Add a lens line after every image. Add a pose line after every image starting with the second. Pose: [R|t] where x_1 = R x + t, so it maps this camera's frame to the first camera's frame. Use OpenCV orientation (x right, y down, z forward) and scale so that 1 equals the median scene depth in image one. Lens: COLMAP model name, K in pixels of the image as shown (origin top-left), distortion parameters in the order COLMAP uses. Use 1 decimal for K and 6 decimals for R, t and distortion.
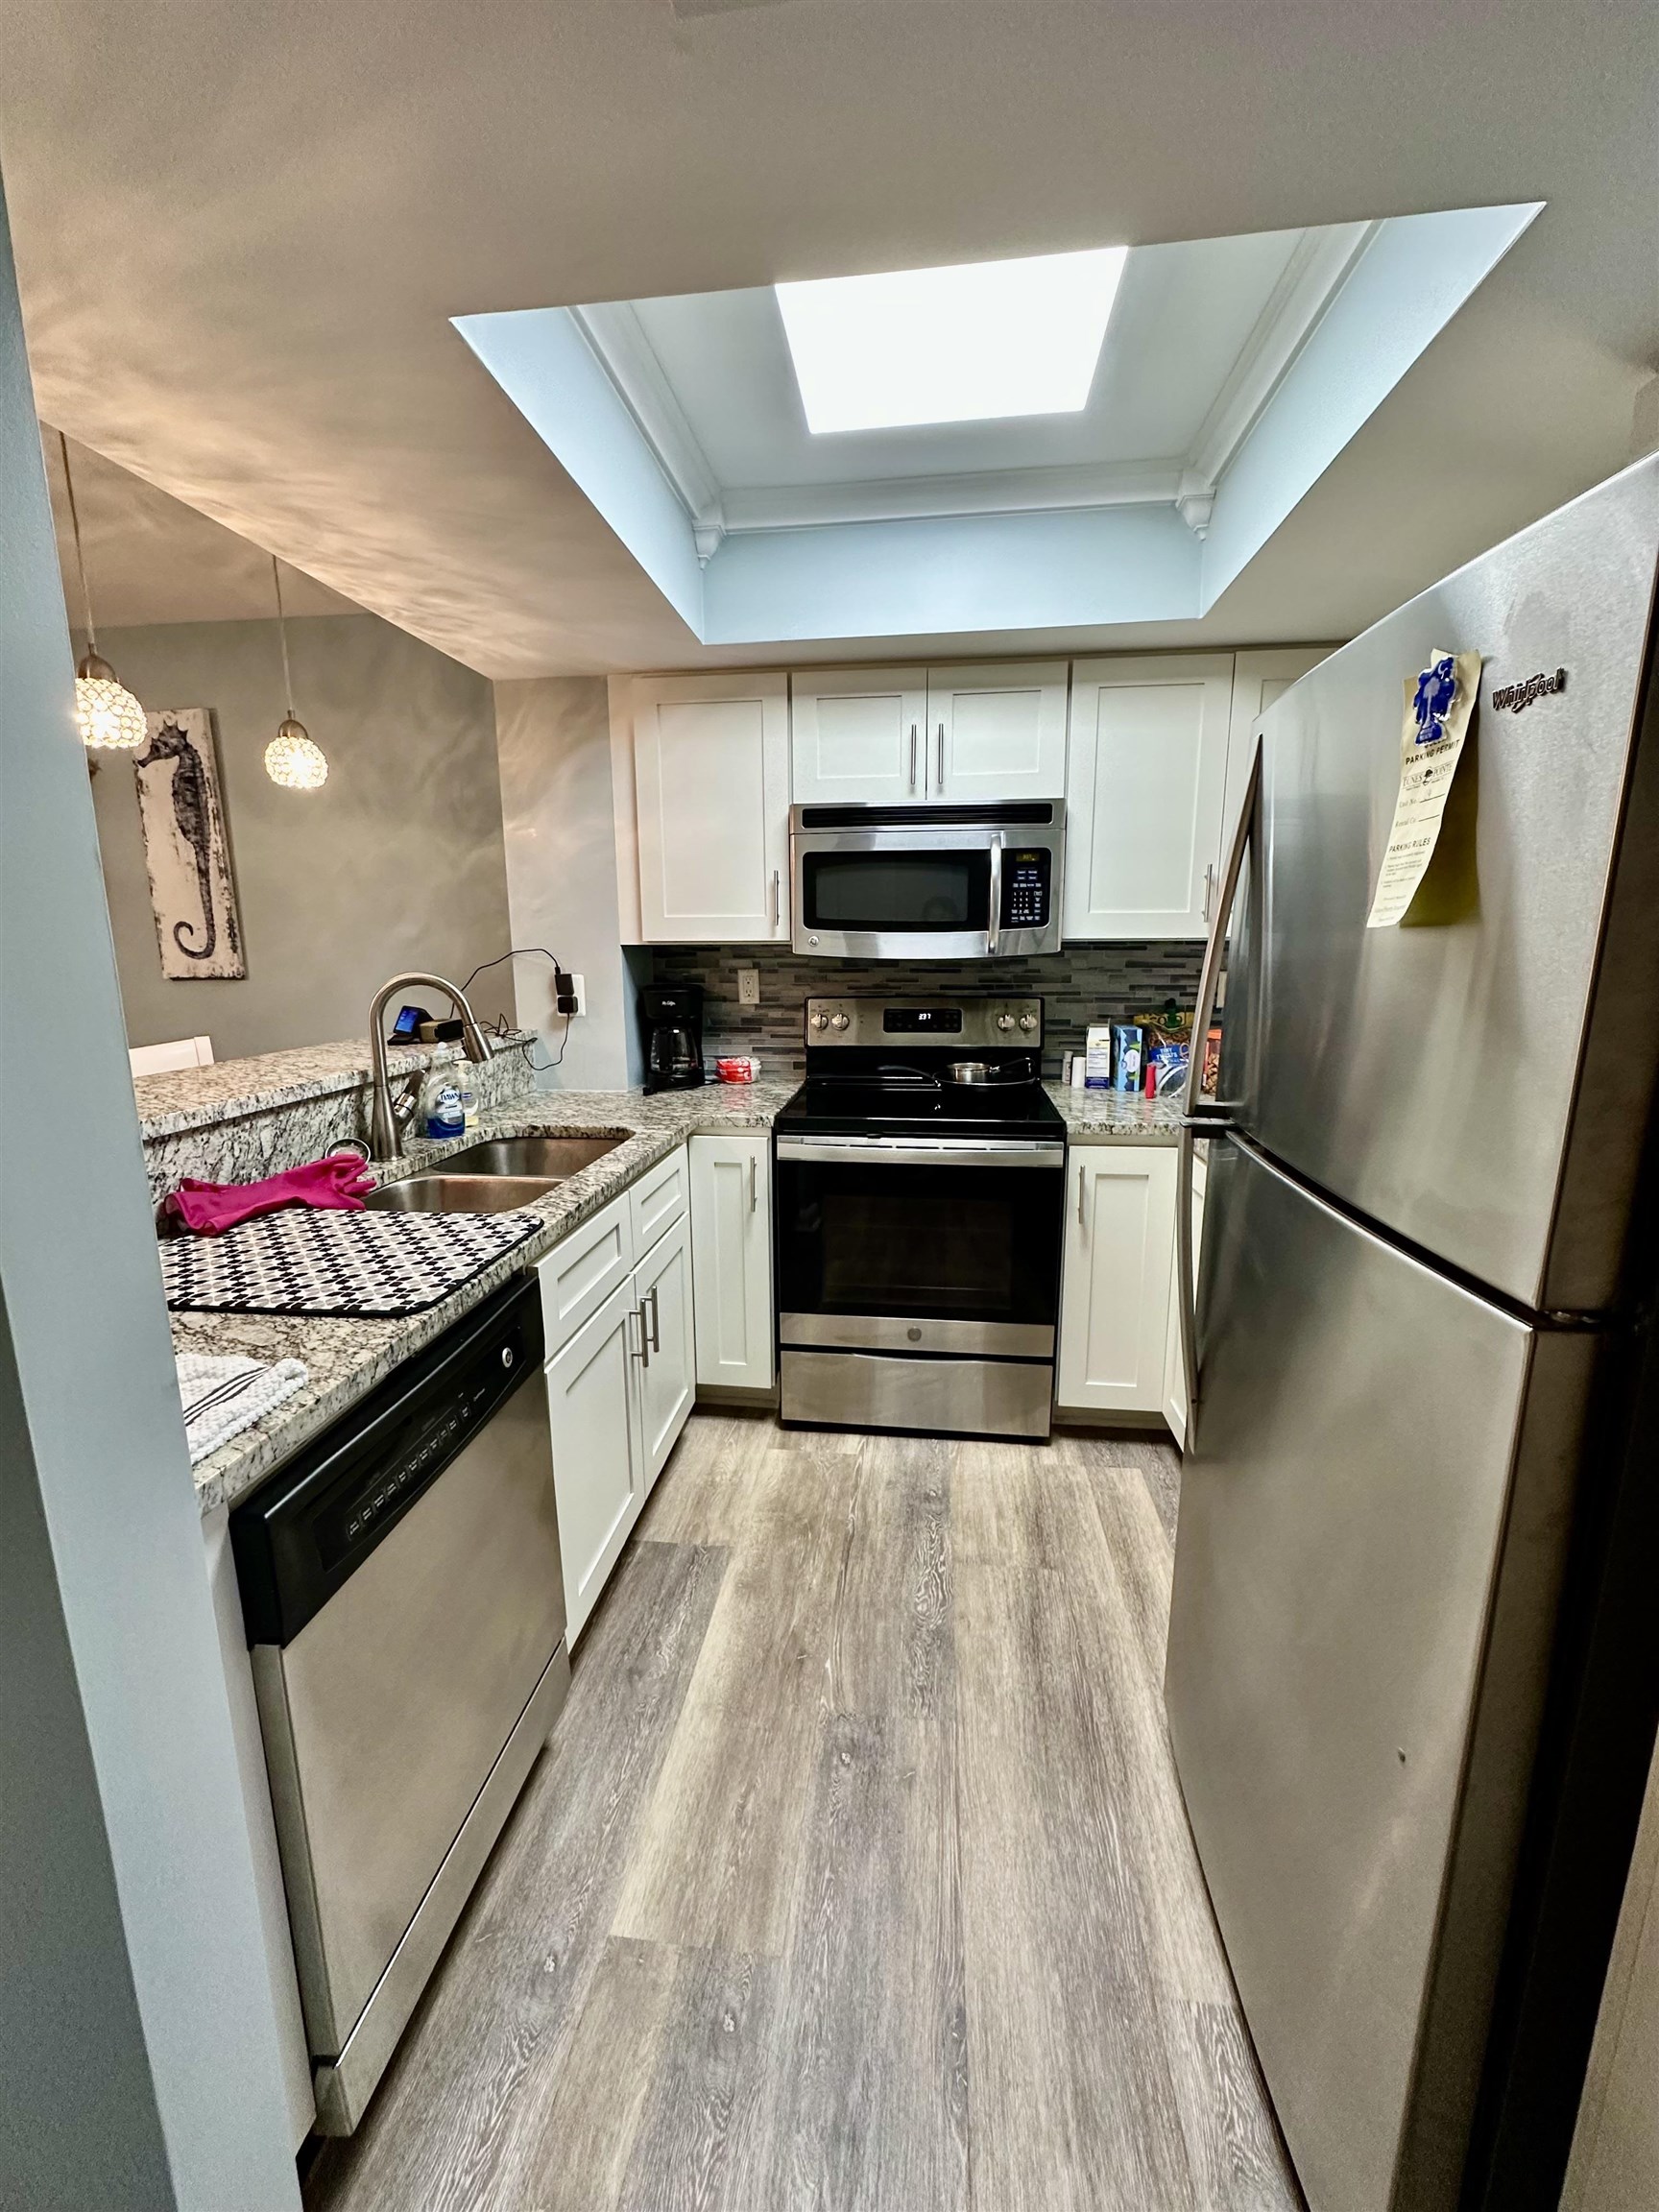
lens RADIAL K [[880.8, 0, 825.3], [0, 880.8, 1108.2], [0, 0, 1]] dist [-0.001402, 0.000011]
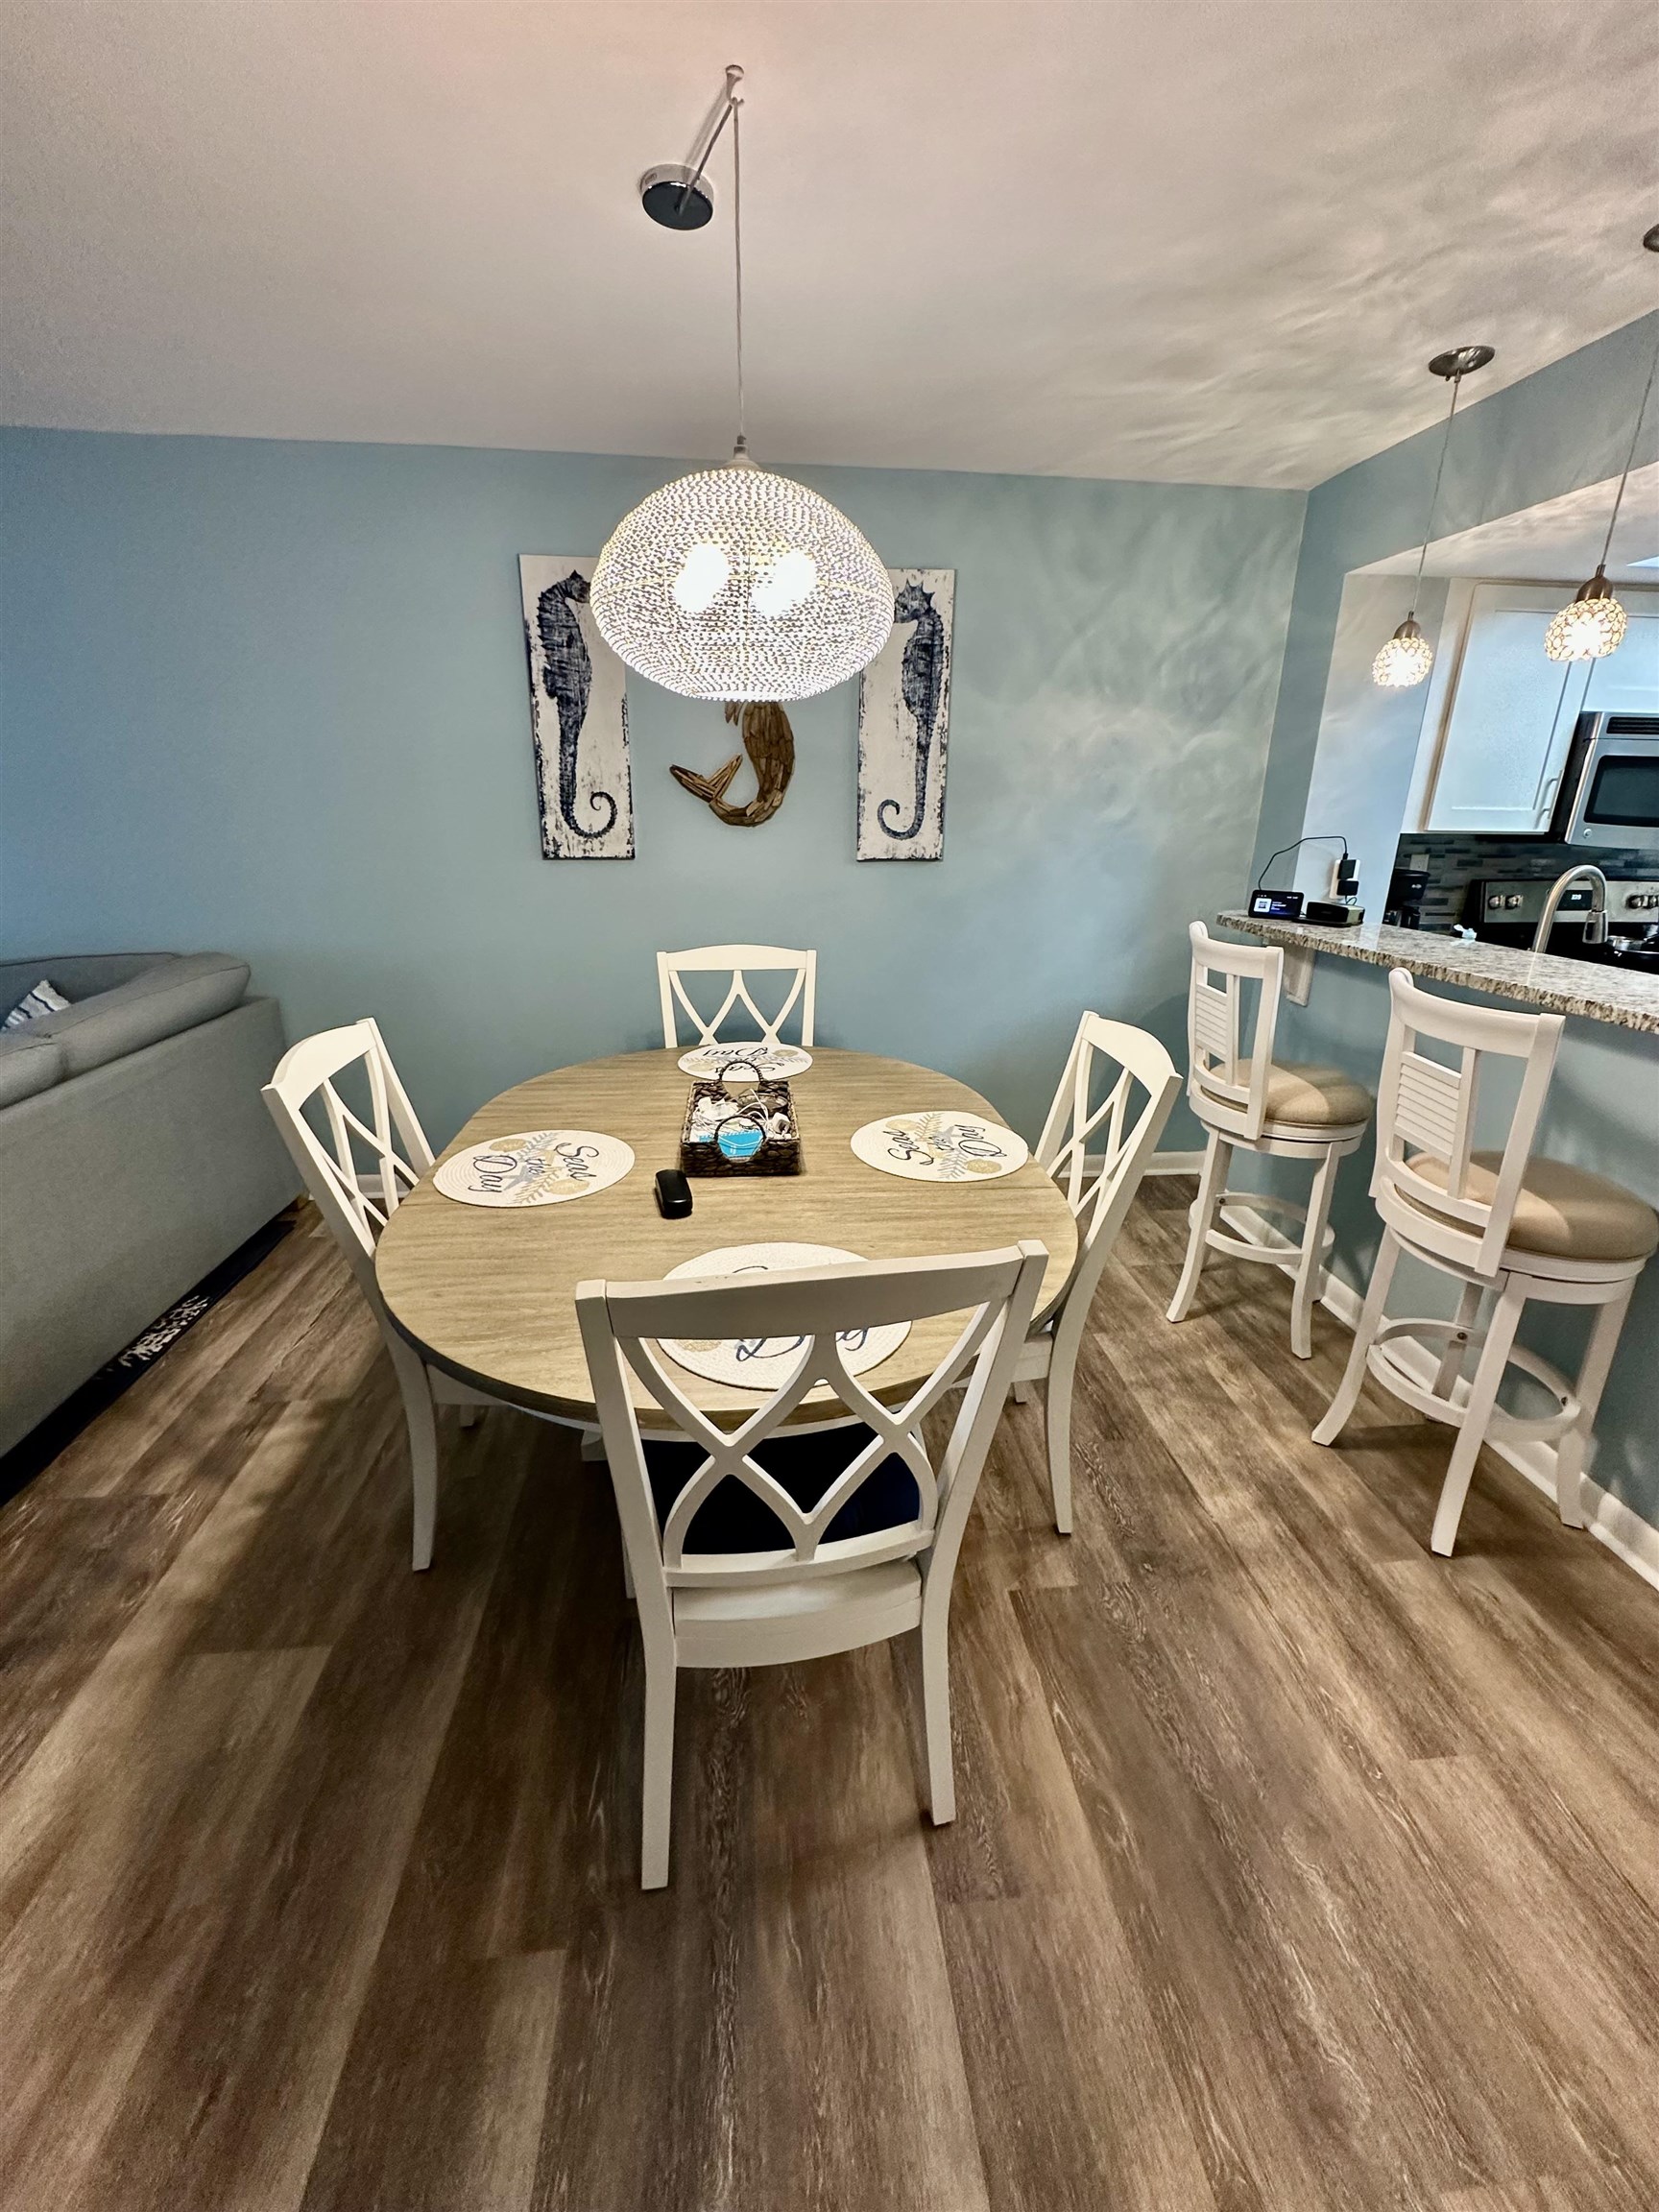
lens RADIAL K [[880.8, 0, 836.4], [0, 880.8, 1104.6], [0, 0, 1]] dist [-0.001402, 0.000011]
pose [[0.976314, -0.055020, 0.209244, -1.050392], [0.024467, 0.988997, 0.145896, -0.022727], [-0.214969, -0.137320, 0.966919, 0.024153]]
